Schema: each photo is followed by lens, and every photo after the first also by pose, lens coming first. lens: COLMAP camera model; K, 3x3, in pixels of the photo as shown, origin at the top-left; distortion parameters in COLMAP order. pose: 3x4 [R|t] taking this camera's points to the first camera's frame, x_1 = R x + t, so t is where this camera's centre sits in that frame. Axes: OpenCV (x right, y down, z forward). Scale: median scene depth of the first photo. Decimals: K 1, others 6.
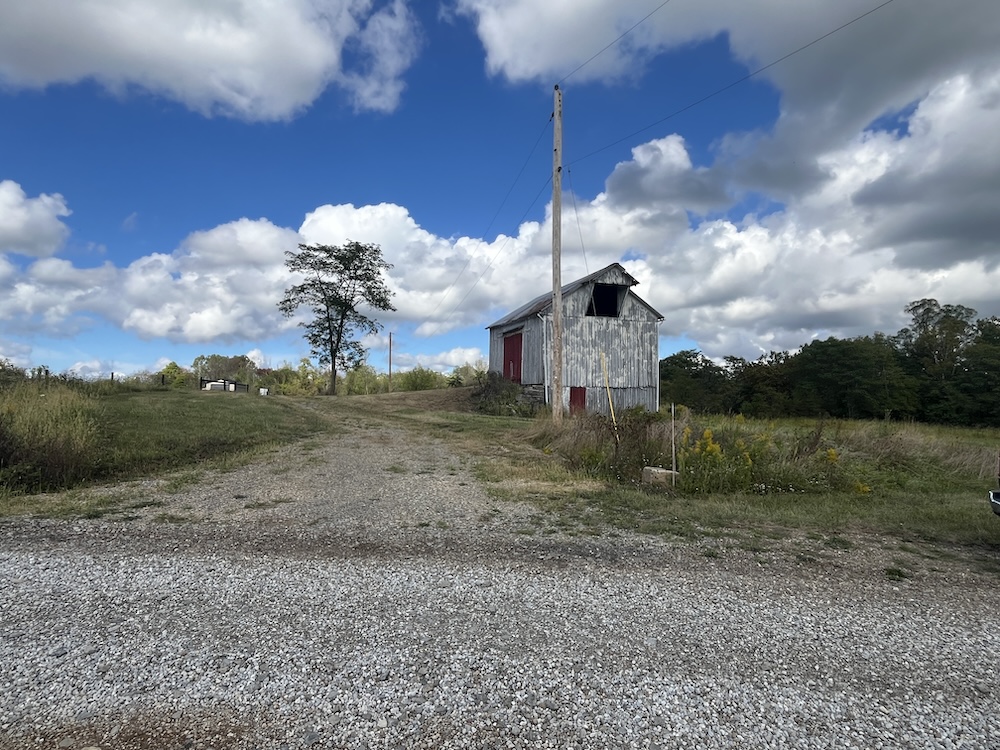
lens RADIAL K [[553.3, 0, 500.0], [0, 553.3, 375.0], [0, 0, 1]] dist [0.002398, 0.000352]
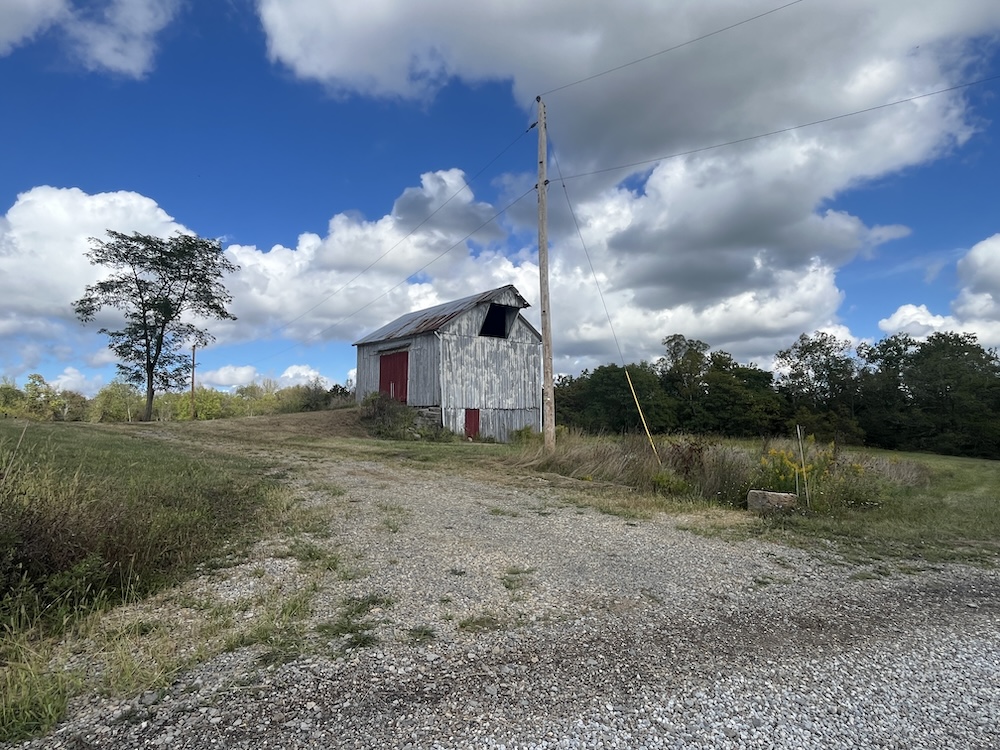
lens RADIAL K [[558.0, 0, 500.8], [0, 558.0, 390.9], [0, 0, 1]] dist [-0.004476, -0.000481]
pose [[0.928462, 0.005647, 0.371385, -0.168935], [-0.002215, 0.999951, -0.009666, 0.000027], [-0.371421, 0.008152, 0.928429, 0.067021]]
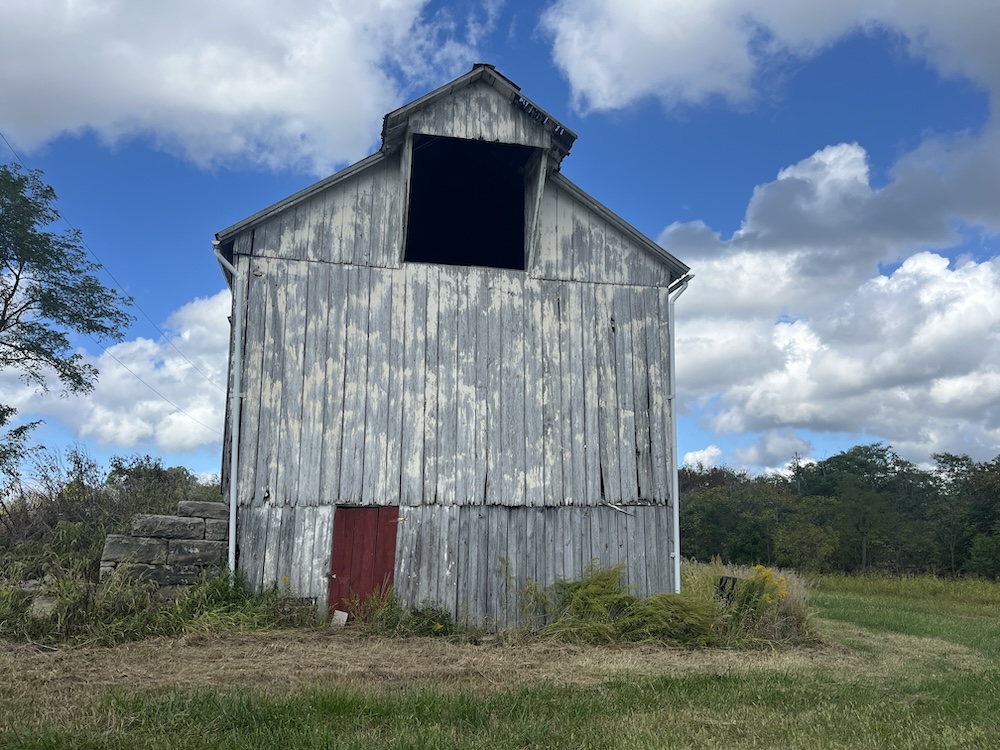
lens RADIAL K [[809.3, 0, 502.3], [0, 809.3, 399.9], [0, 0, 1]] dist [0.040238, -0.003453]
pose [[0.994735, -0.024127, -0.099596, 0.239828], [0.012529, 0.993232, -0.115473, 0.016430], [0.101708, 0.113617, 0.988305, 0.565330]]
